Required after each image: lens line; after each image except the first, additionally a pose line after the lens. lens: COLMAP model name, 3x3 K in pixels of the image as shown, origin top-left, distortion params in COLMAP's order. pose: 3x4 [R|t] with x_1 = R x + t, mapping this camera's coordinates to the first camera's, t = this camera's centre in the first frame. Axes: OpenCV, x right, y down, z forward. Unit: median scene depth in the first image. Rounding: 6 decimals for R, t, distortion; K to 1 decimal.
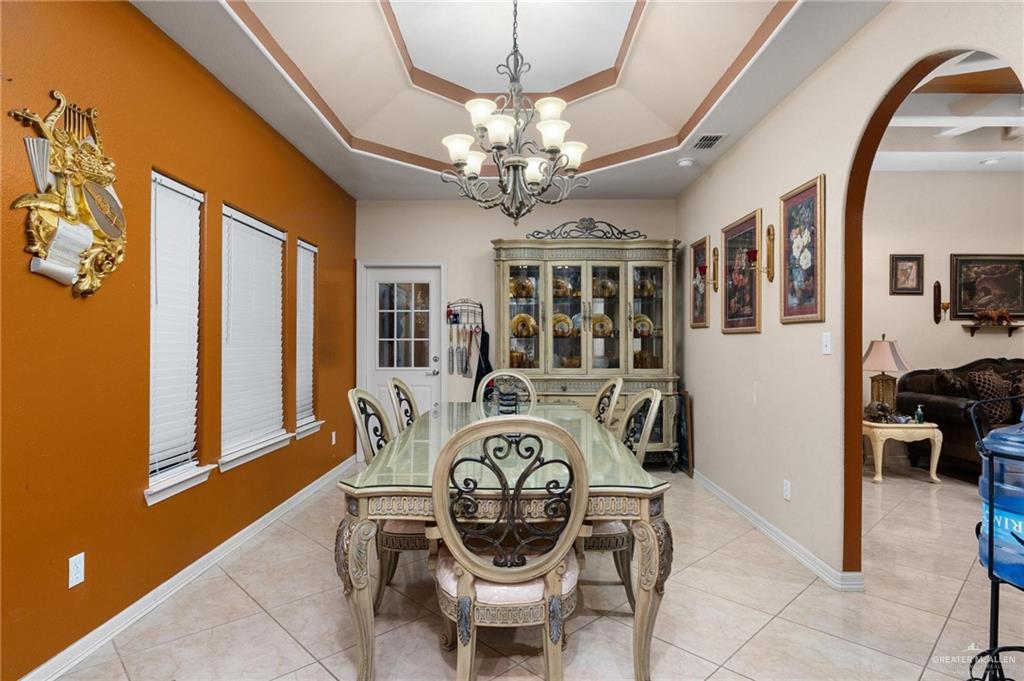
lens RADIAL K [[551.7, 0, 510.2], [0, 551.7, 343.0], [0, 0, 1]] dist [0.001034, -0.000023]
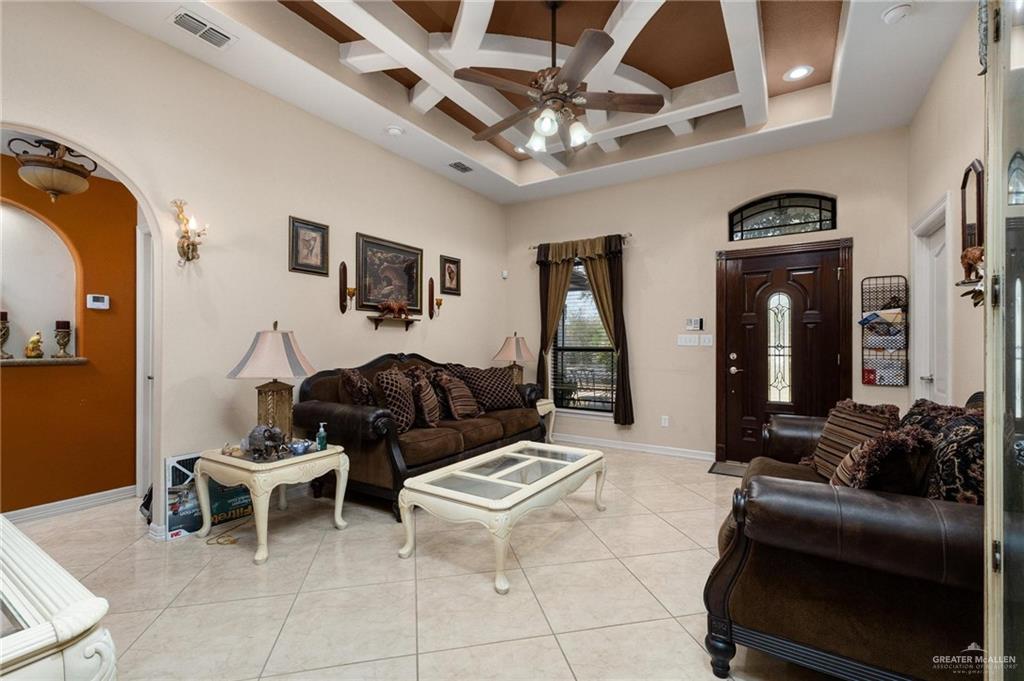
lens RADIAL K [[447.4, 0, 511.5], [0, 447.4, 342.7], [0, 0, 1]] dist [0.002645, 0.000218]
pose [[0.522773, -0.000094, 0.852472, 0.342451], [-0.002484, 0.999996, 0.001634, 0.007566], [-0.852468, -0.002971, 0.522770, 0.445274]]
